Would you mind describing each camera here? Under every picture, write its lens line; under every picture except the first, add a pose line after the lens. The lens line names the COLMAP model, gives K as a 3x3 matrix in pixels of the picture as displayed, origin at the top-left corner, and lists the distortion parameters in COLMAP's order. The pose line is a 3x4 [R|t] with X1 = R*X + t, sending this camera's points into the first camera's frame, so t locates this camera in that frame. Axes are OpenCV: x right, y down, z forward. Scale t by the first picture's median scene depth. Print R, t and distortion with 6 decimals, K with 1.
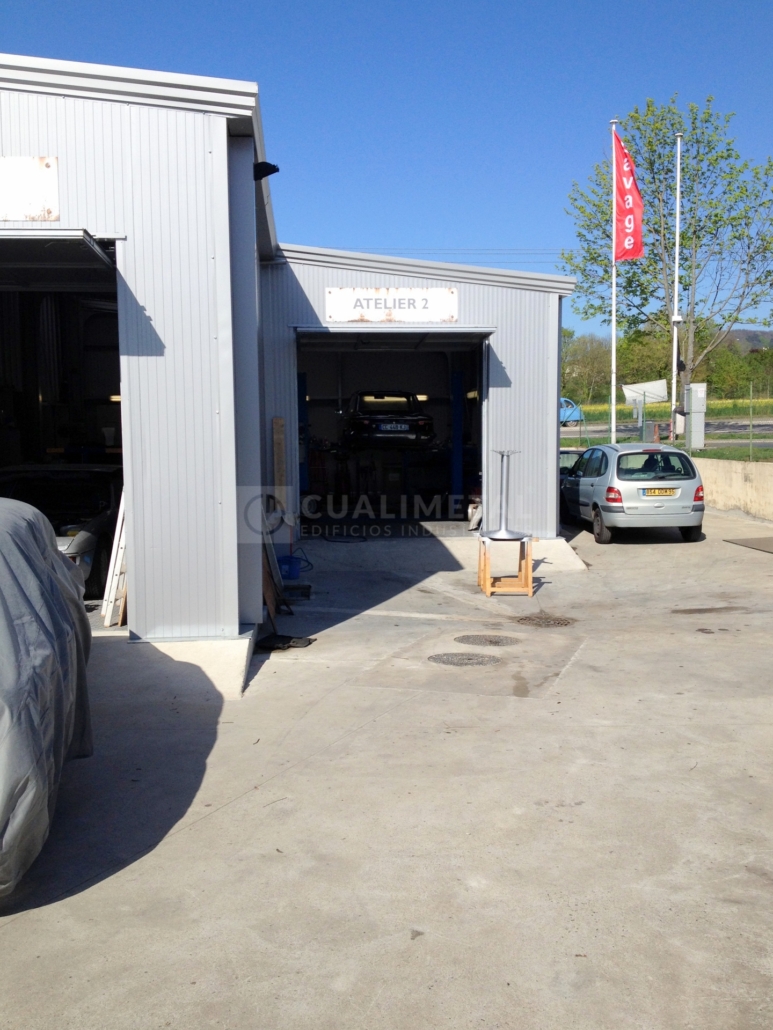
lens RADIAL K [[1047.2, 0, 386.5], [0, 1047.2, 515.0], [0, 0, 1]] dist [0.185839, -0.522721]
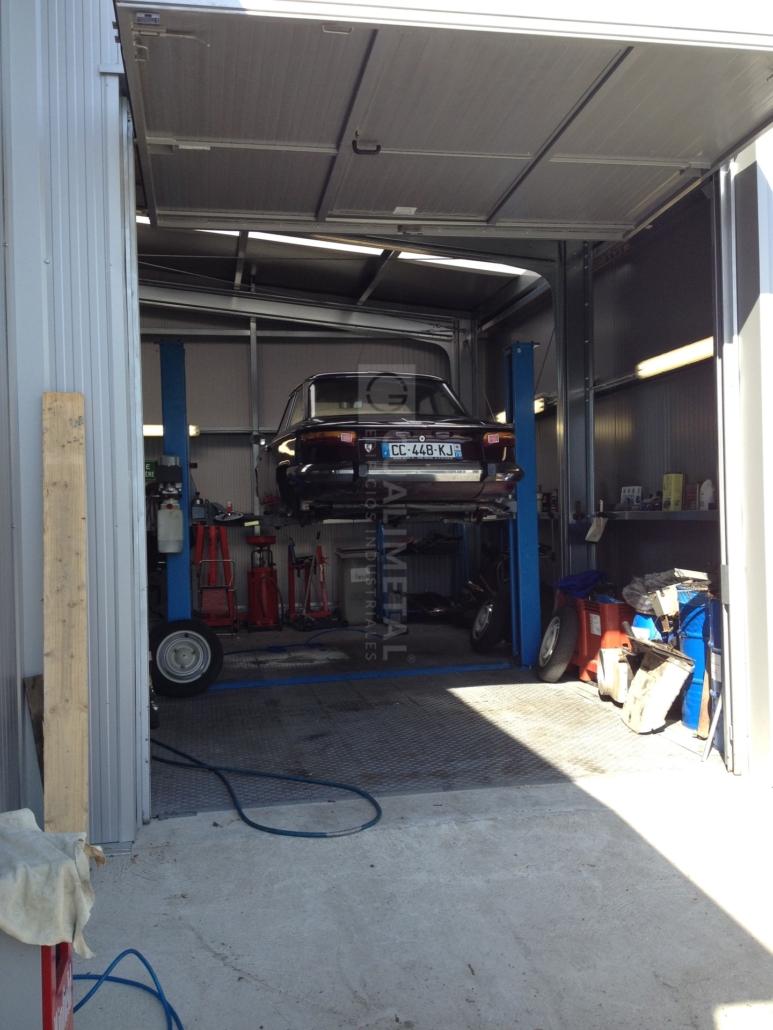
lens RADIAL K [[1047.2, 0, 386.5], [0, 1047.2, 515.0], [0, 0, 1]] dist [0.185839, -0.522721]
pose [[0.994834, -0.014978, 0.100406, -0.047243], [0.023045, 0.996555, -0.079669, -0.036567], [-0.098867, 0.081571, 0.991752, 0.719659]]
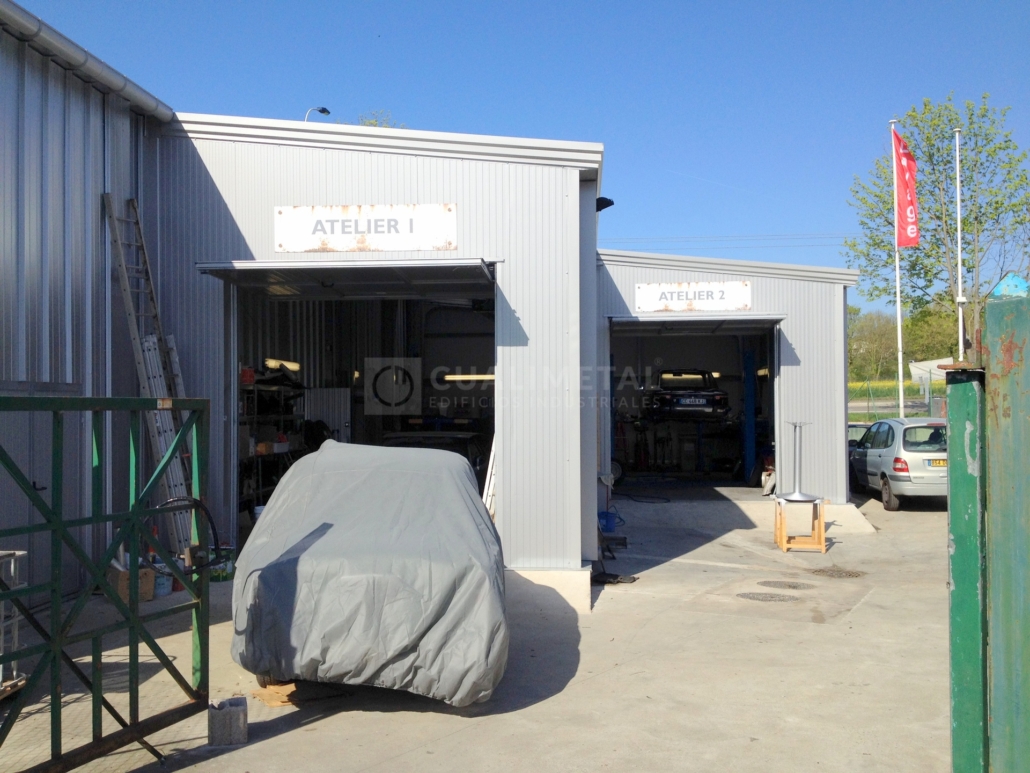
lens RADIAL K [[1047.2, 0, 518.4], [0, 1047.2, 369.2], [0, 0, 1]] dist [0.185839, -0.522721]
pose [[0.990435, -0.001006, -0.137977, -0.025059], [-0.014679, 0.993530, -0.112617, 0.013240], [0.137197, 0.113566, 0.984012, -0.157310]]
